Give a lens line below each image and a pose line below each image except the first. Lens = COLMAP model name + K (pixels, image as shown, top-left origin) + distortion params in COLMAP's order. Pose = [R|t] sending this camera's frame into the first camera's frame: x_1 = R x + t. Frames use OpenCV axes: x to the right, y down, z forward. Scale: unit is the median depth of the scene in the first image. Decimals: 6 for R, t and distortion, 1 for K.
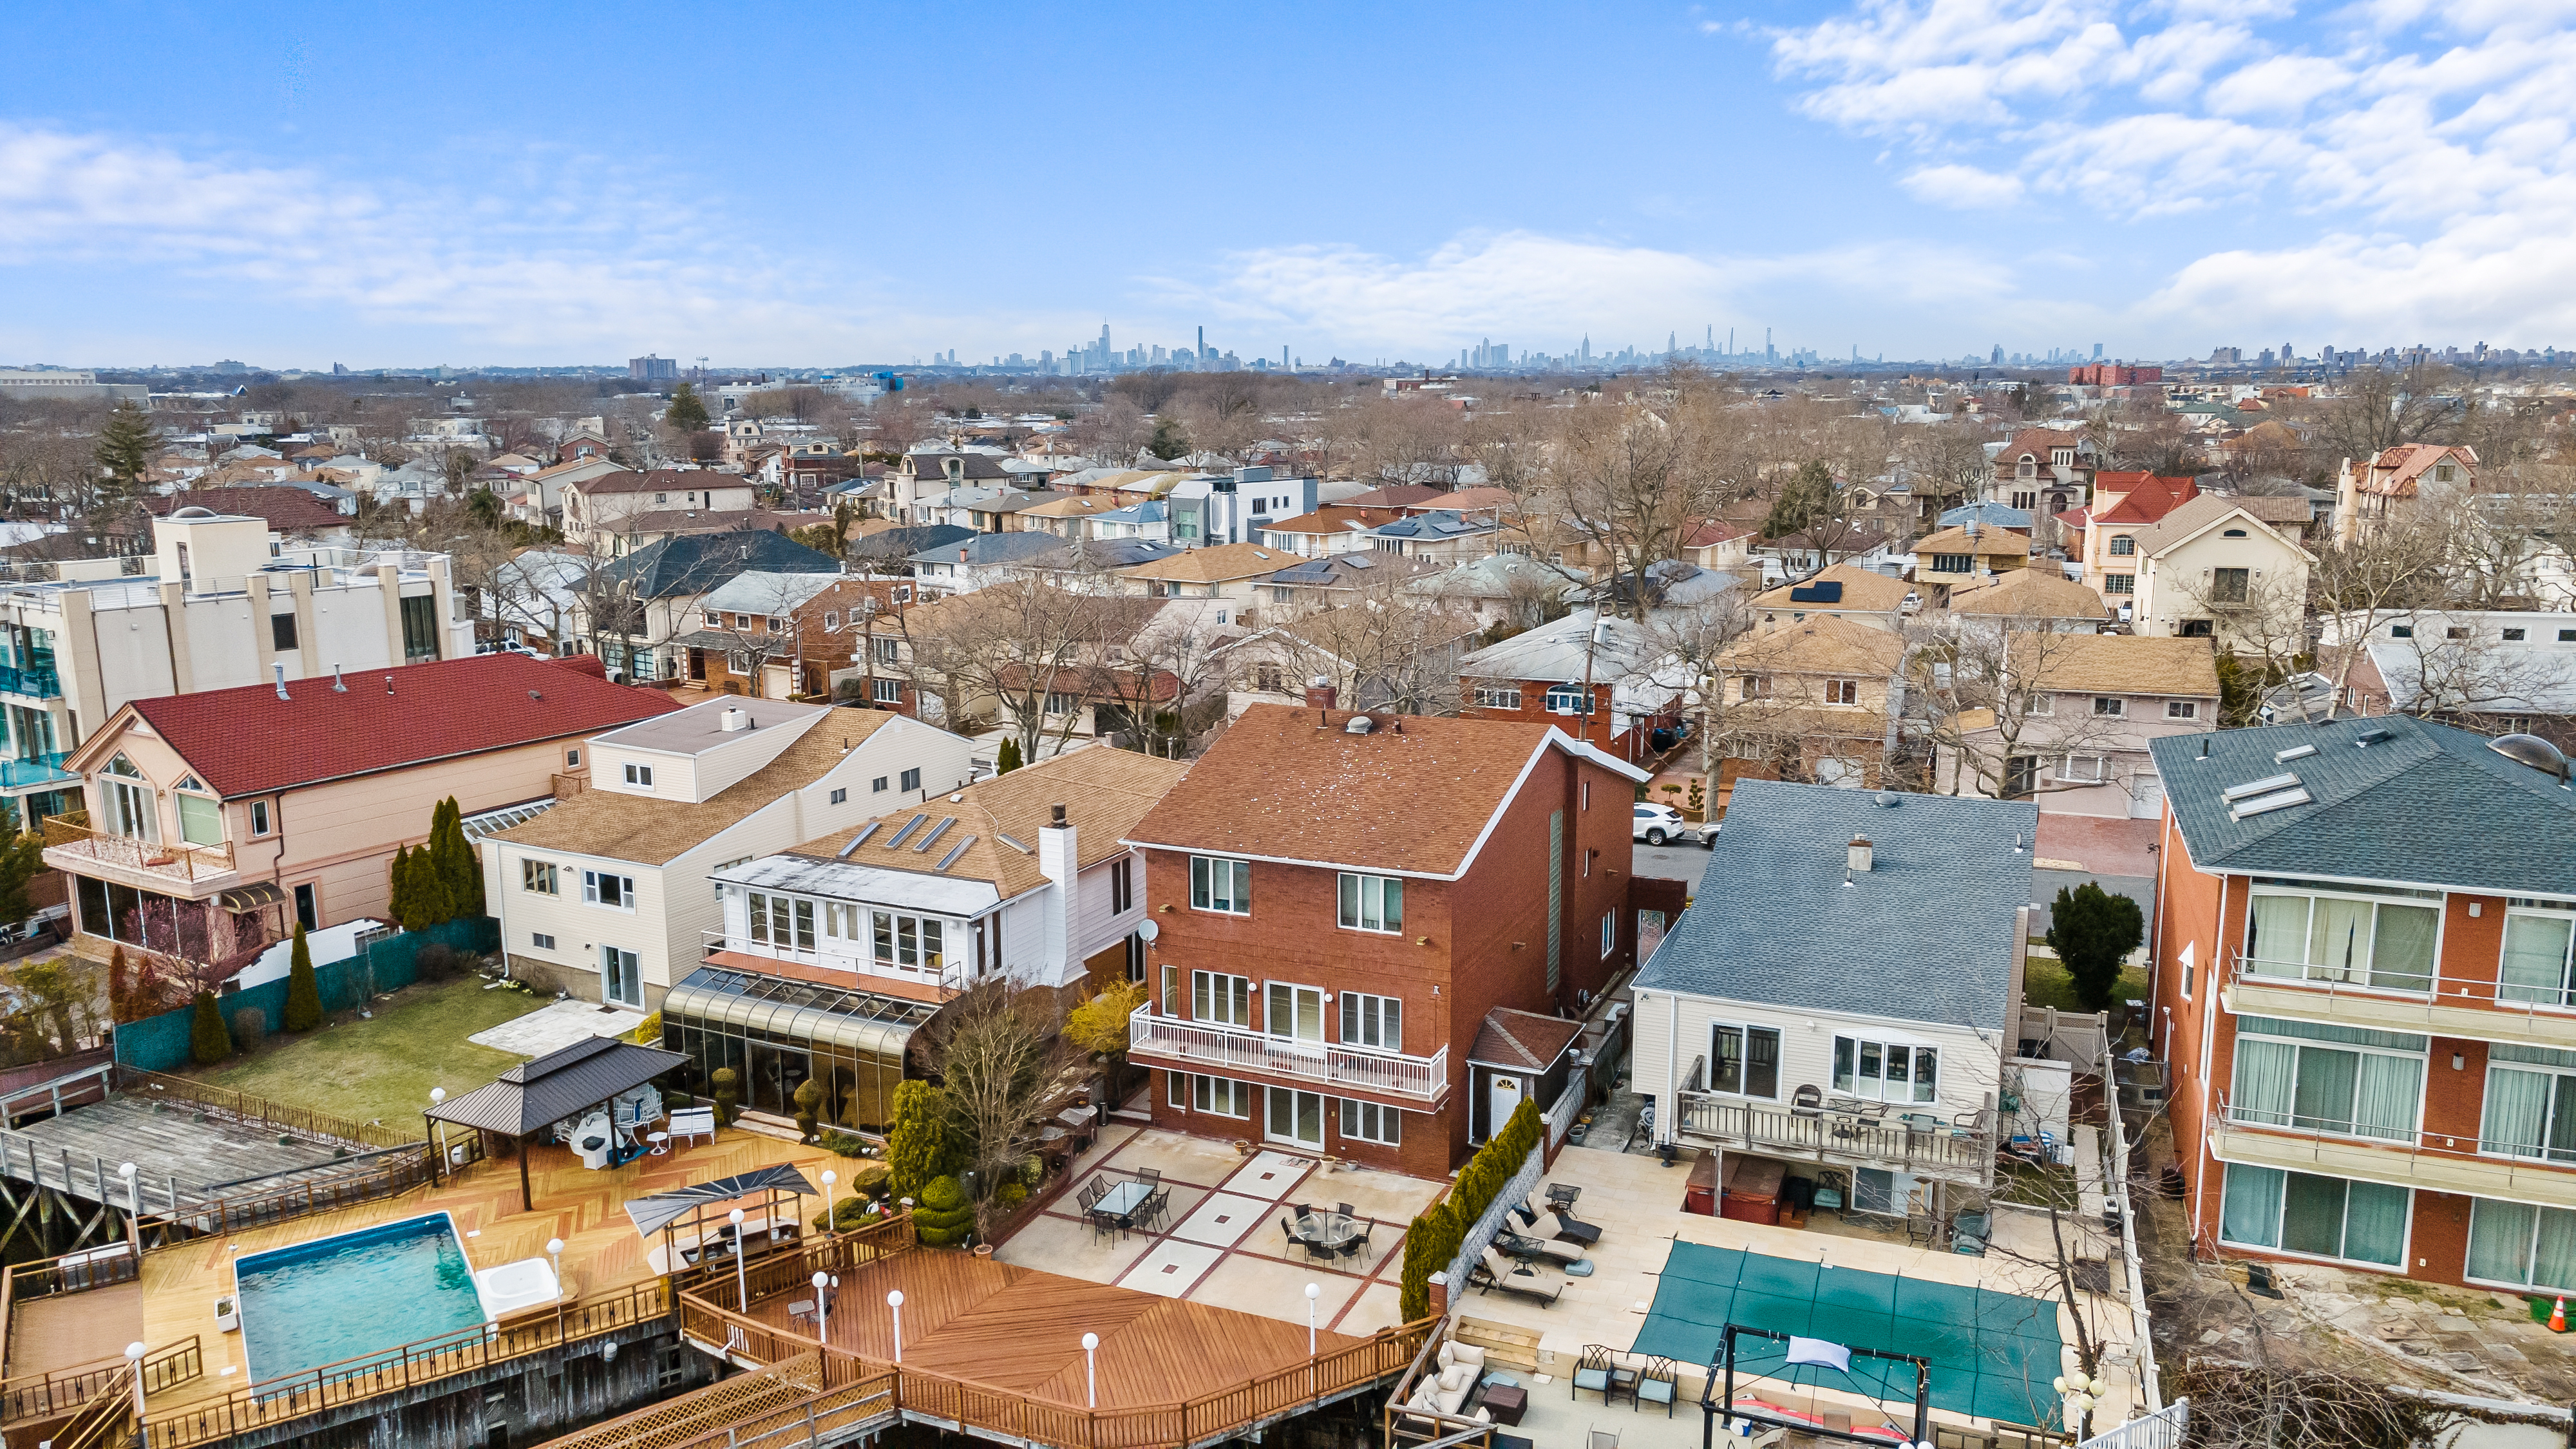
lens RADIAL K [[1866.7, 0, 1288.0], [0, 1866.7, 724.5], [0, 0, 1]] dist [0.001671, 0.073321]
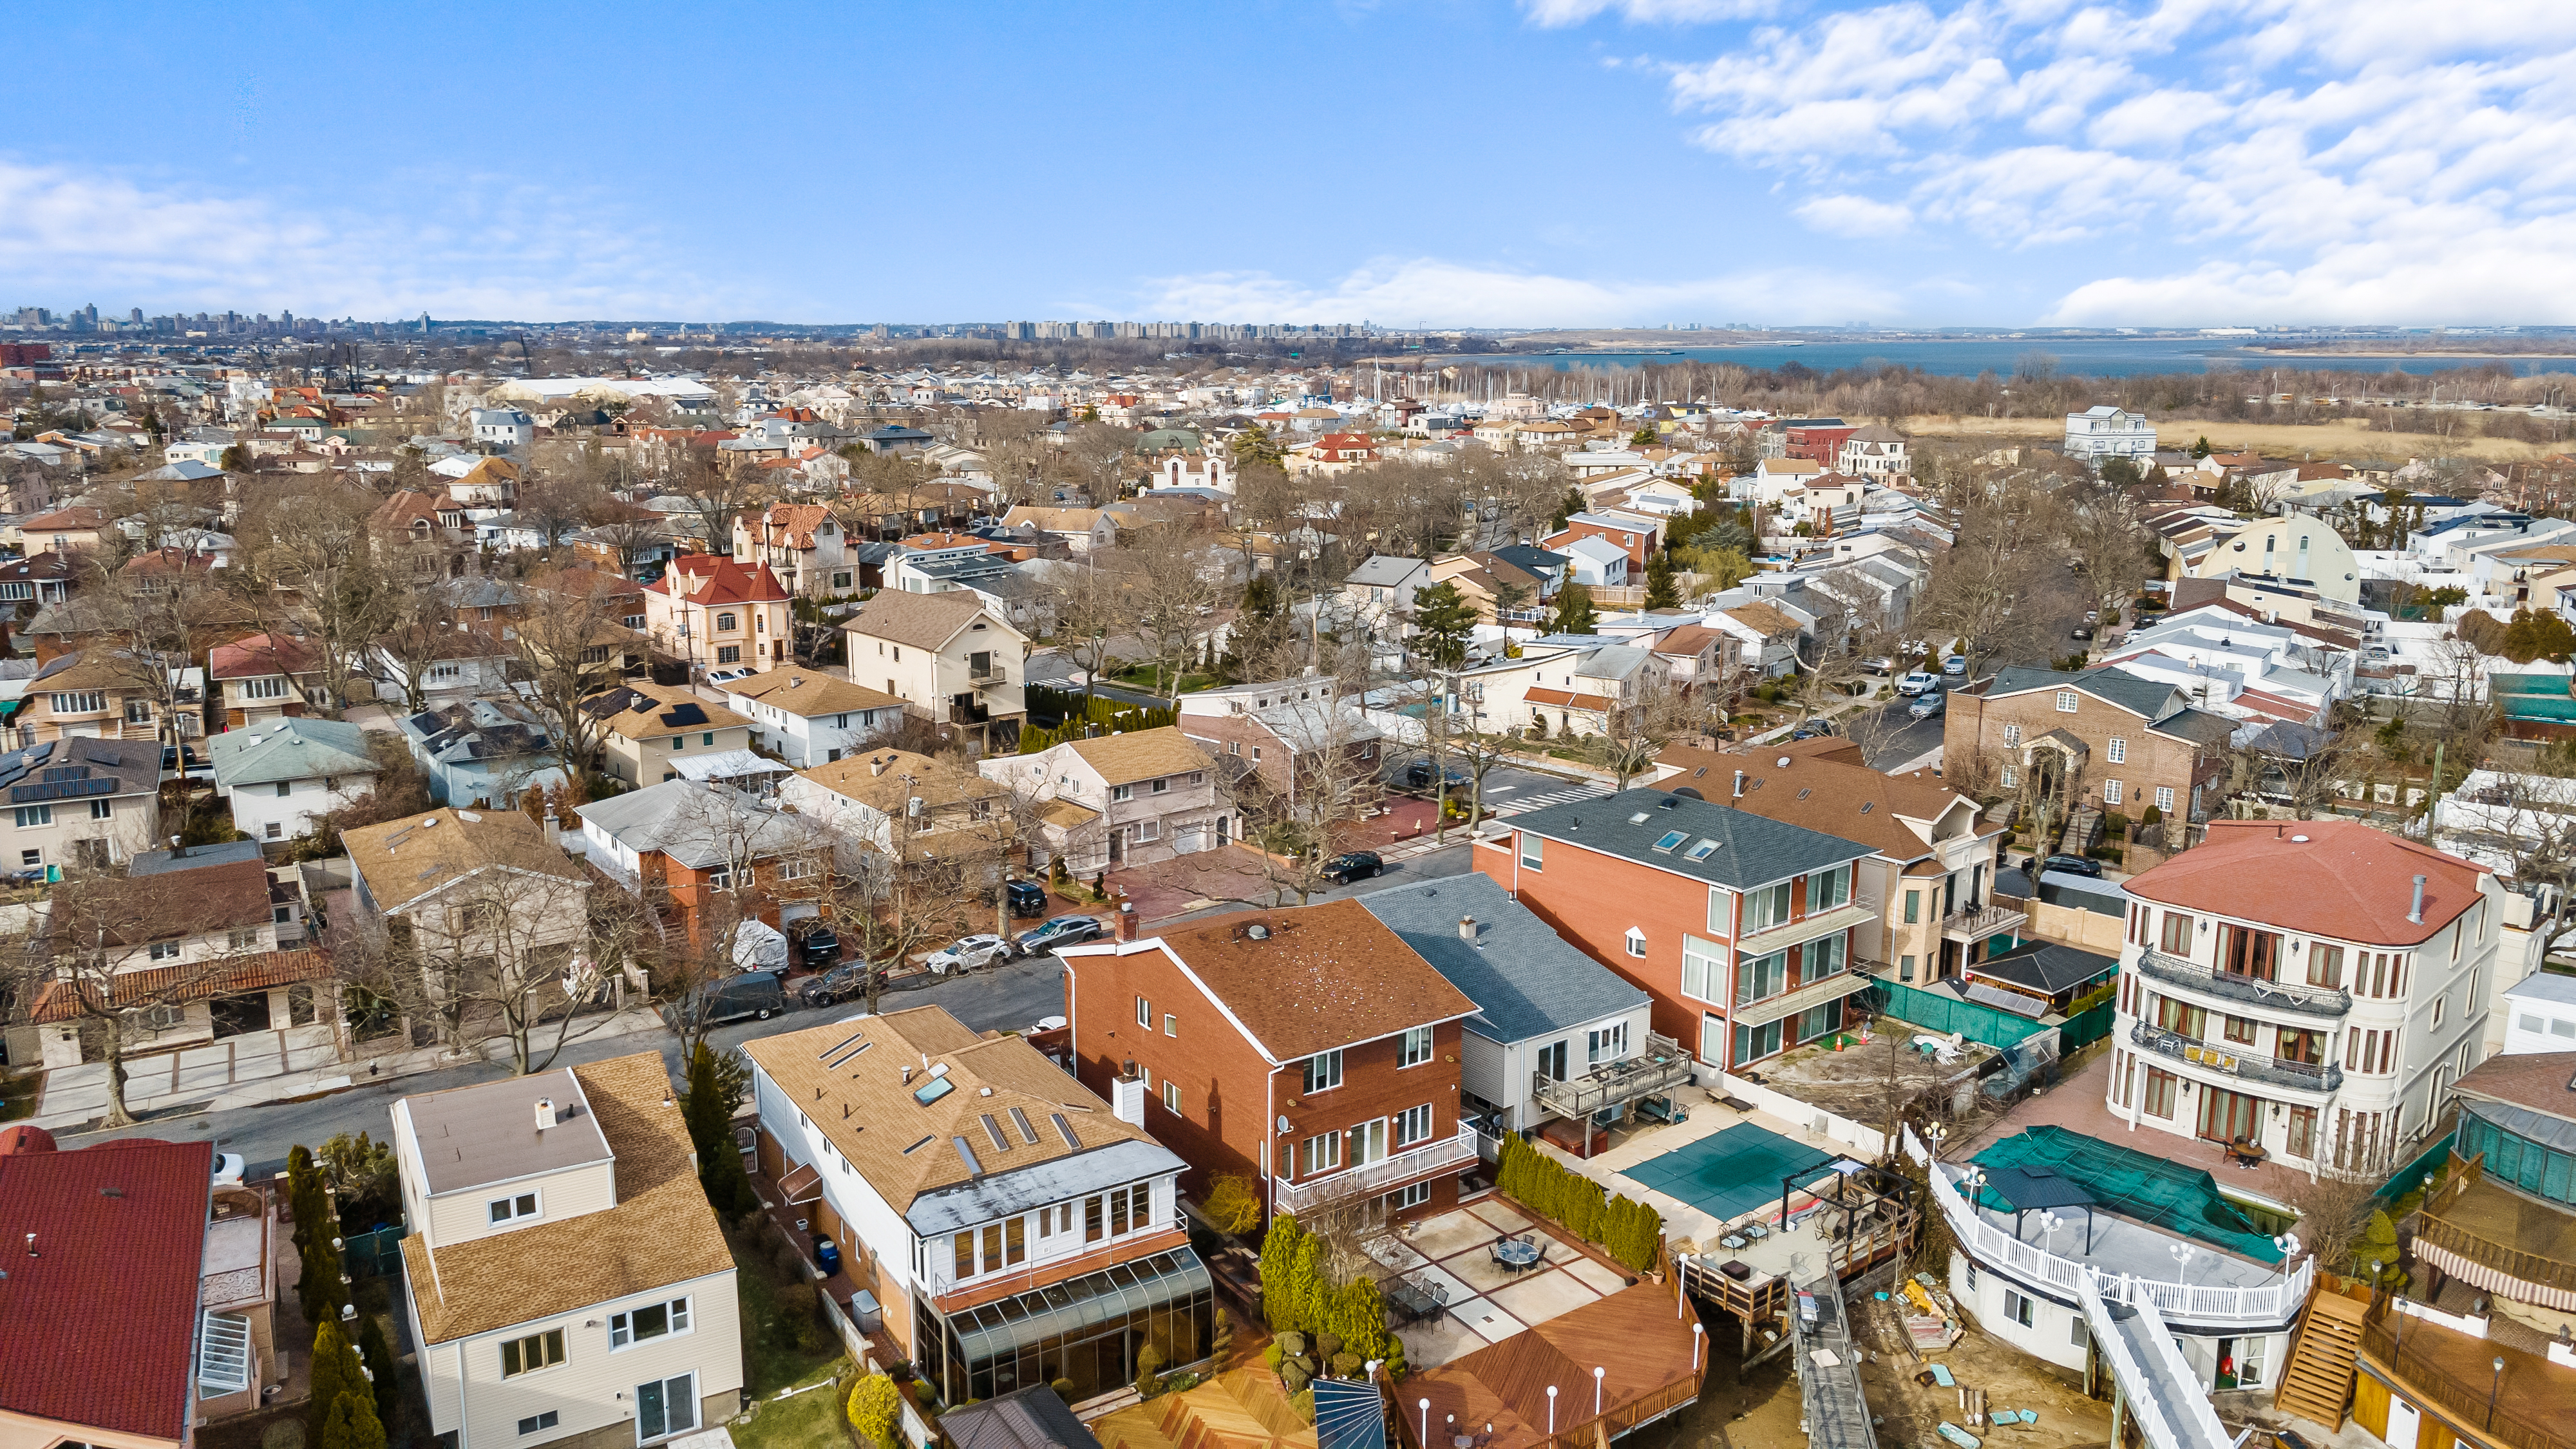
lens RADIAL K [[1866.7, 0, 1288.0], [0, 1866.7, 724.5], [0, 0, 1]] dist [0.001671, 0.073321]
pose [[0.513705, -0.169618, 0.841033, -1.191468], [0.157003, 0.982295, 0.102209, -0.316754], [-0.843479, 0.079539, 0.531240, 0.279386]]
